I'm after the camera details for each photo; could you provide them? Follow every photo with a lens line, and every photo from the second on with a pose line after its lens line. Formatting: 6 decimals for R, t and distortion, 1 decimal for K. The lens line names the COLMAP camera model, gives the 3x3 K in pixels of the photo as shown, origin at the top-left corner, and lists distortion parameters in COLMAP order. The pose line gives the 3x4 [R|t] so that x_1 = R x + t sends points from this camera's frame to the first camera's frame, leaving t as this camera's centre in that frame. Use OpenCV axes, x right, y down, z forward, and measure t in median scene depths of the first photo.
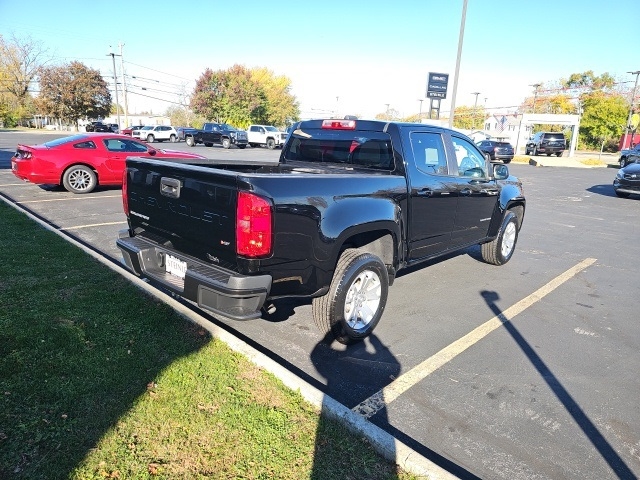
lens RADIAL K [[418.9, 0, 323.5], [0, 418.9, 236.5], [0, 0, 1]] dist [0.058710, -0.055672]
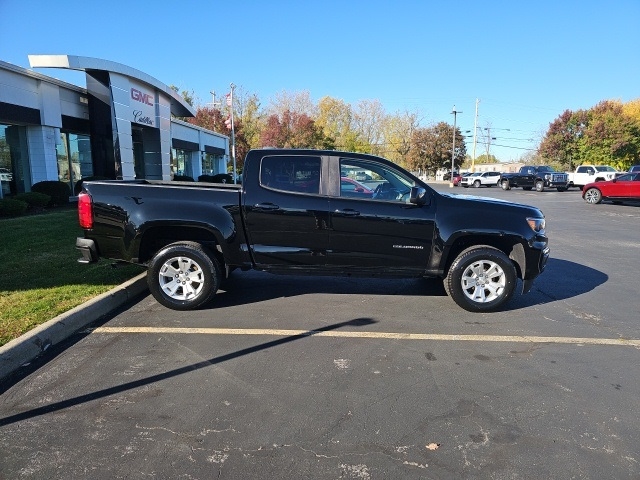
lens RADIAL K [[418.9, 0, 323.5], [0, 418.9, 236.5], [0, 0, 1]] dist [0.058710, -0.055672]
pose [[0.678325, 0.071960, -0.731230, 0.079657], [-0.151590, 0.987488, -0.043444, 0.000438], [0.718955, 0.140316, 0.680746, 0.021920]]
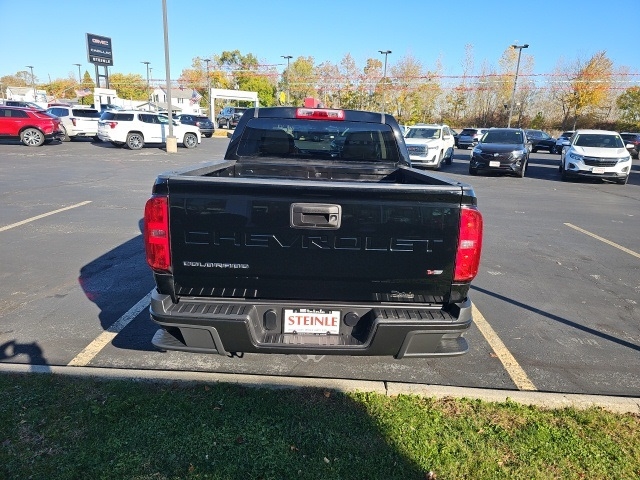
lens RADIAL K [[418.9, 0, 323.5], [0, 418.9, 236.5], [0, 0, 1]] dist [0.058710, -0.055672]
pose [[0.736052, -0.190257, 0.649638, -0.041150], [0.149053, 0.981688, 0.118623, -0.008274], [-0.660311, 0.009517, 0.750932, 0.023419]]
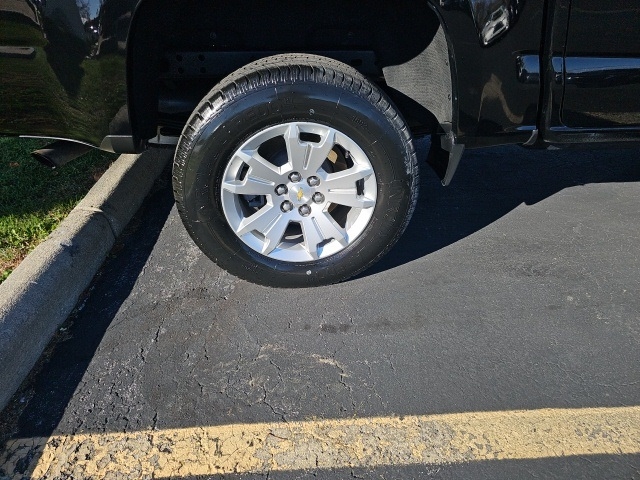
lens RADIAL K [[418.9, 0, 323.5], [0, 418.9, 236.5], [0, 0, 1]] dist [0.058710, -0.055672]
pose [[0.732418, 0.315406, -0.603392, 0.020266], [-0.108110, 0.928859, 0.354306, 0.002575], [0.672217, -0.194268, 0.714412, 0.041837]]
